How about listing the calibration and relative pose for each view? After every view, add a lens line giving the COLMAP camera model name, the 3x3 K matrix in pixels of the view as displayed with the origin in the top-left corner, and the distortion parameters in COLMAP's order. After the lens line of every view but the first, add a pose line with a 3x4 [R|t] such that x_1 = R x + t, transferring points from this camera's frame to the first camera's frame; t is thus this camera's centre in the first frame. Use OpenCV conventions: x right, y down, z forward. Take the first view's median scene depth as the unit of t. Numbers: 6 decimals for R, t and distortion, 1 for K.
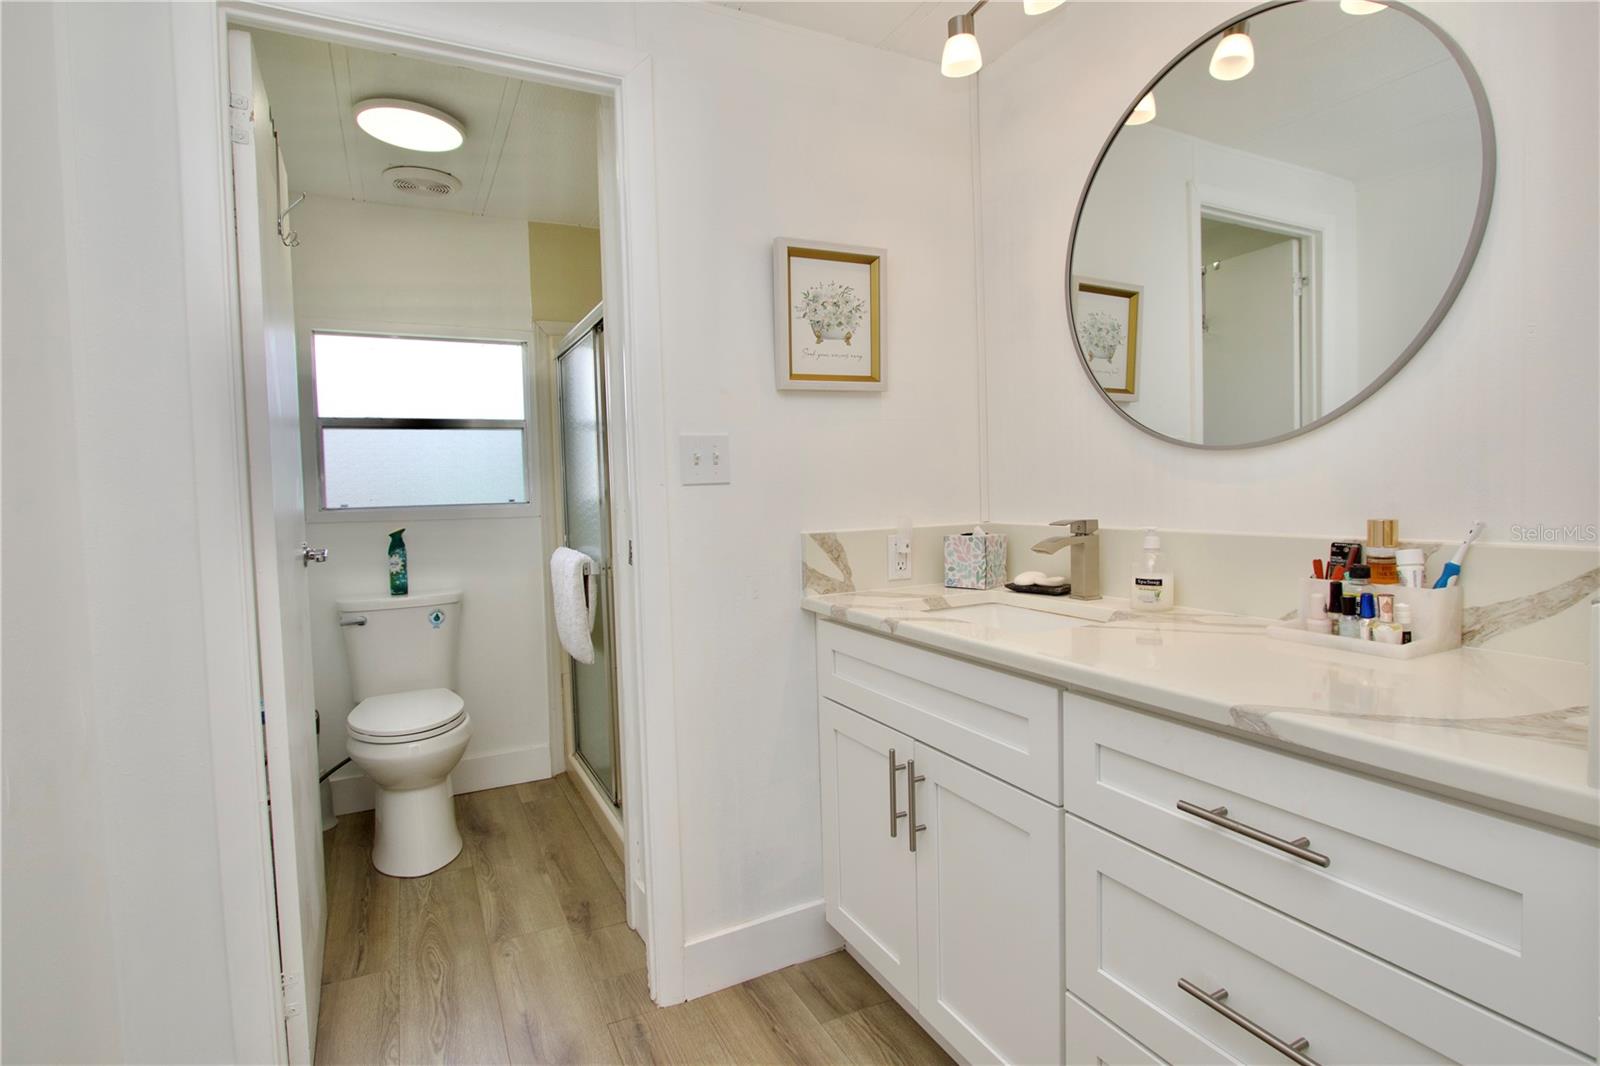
lens RADIAL K [[758.7, 0, 802.2], [0, 758.7, 490.6], [0, 0, 1]] dist [-0.019096, 0.000107]
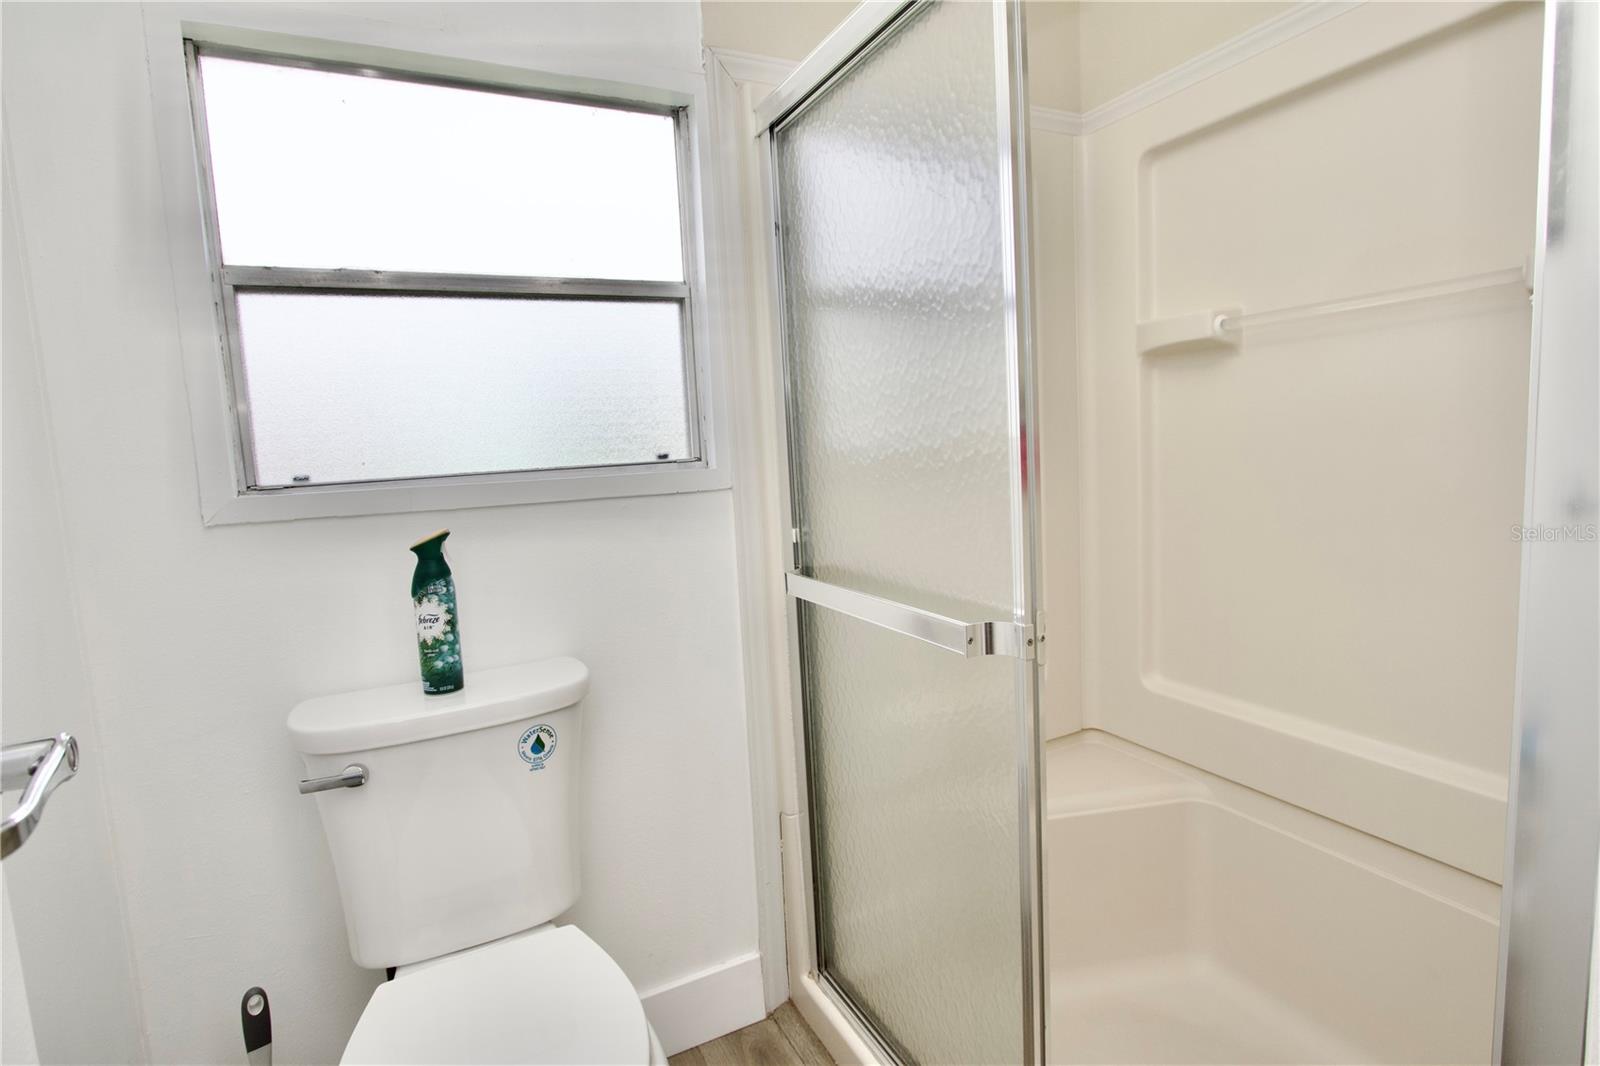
lens RADIAL K [[758.7, 0, 802.2], [0, 758.7, 490.6], [0, 0, 1]] dist [-0.019096, 0.000107]
pose [[0.999832, -0.015904, -0.009081, -0.321373], [0.016565, 0.996808, 0.078103, -0.001316], [0.007810, -0.078241, 0.996904, 0.578054]]
